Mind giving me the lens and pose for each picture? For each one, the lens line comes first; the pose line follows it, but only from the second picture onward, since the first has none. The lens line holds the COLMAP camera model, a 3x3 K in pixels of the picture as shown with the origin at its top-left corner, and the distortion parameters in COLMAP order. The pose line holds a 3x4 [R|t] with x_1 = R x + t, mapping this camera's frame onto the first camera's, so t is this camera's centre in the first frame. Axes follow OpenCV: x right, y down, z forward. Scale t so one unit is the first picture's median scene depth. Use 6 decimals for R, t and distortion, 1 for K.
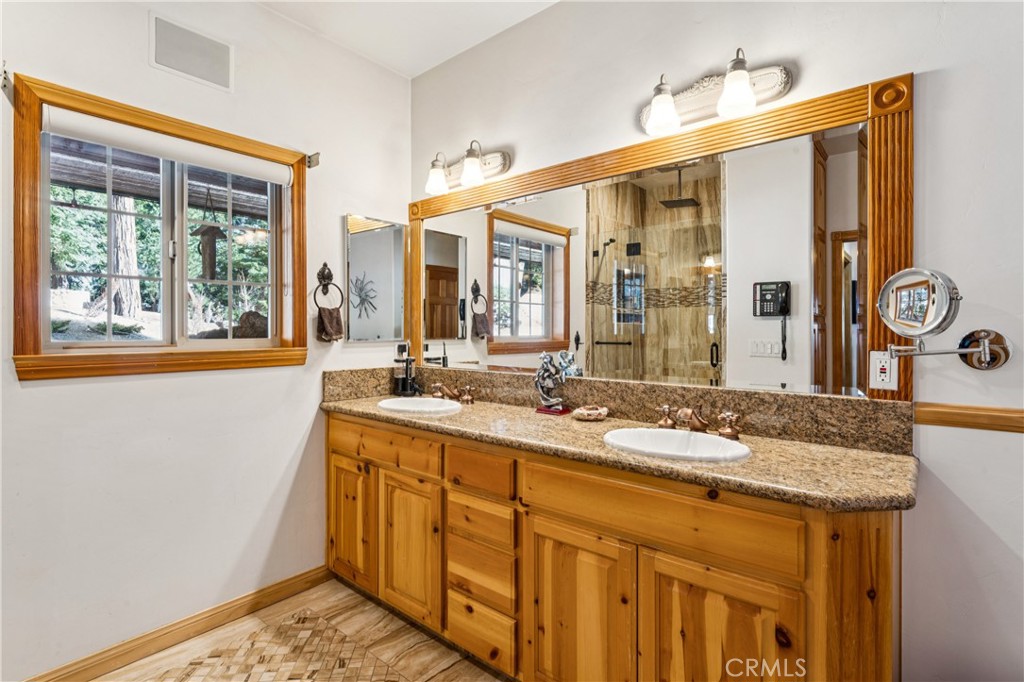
lens RADIAL K [[493.2, 0, 512.0], [0, 493.2, 341.0], [0, 0, 1]] dist [-0.002407, -0.000639]
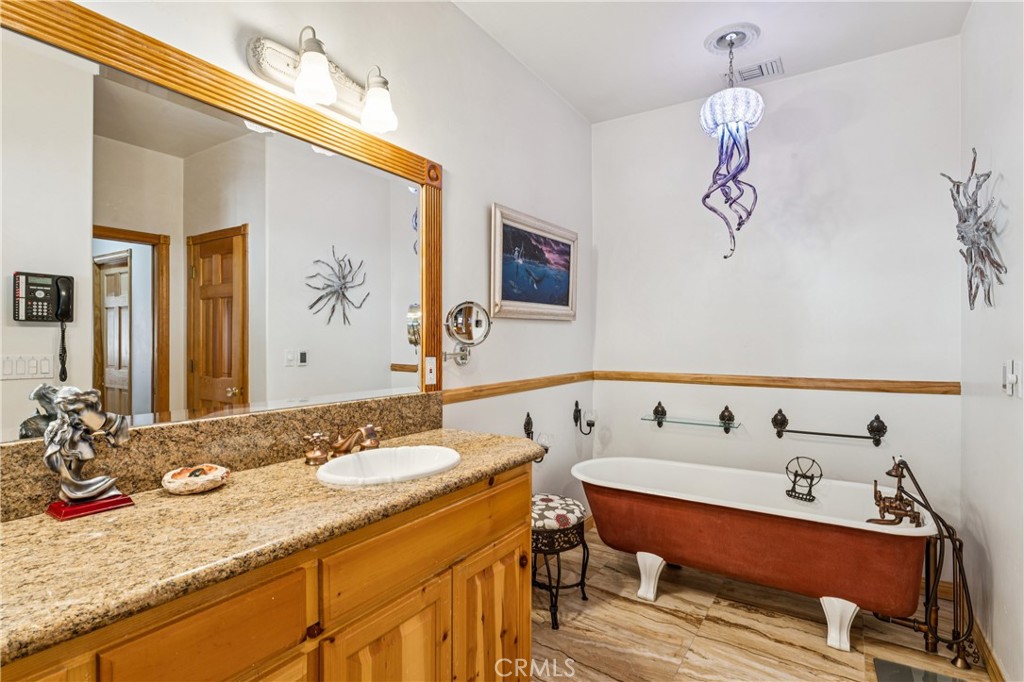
lens RADIAL K [[525.4, 0, 512.0], [0, 525.4, 341.0], [0, 0, 1]] dist [-0.003665, -0.000361]
pose [[-0.136149, -0.000916, 0.990688, -0.652952], [0.021086, 0.999770, 0.003822, -0.021249], [-0.990464, 0.021410, -0.136099, 0.863488]]
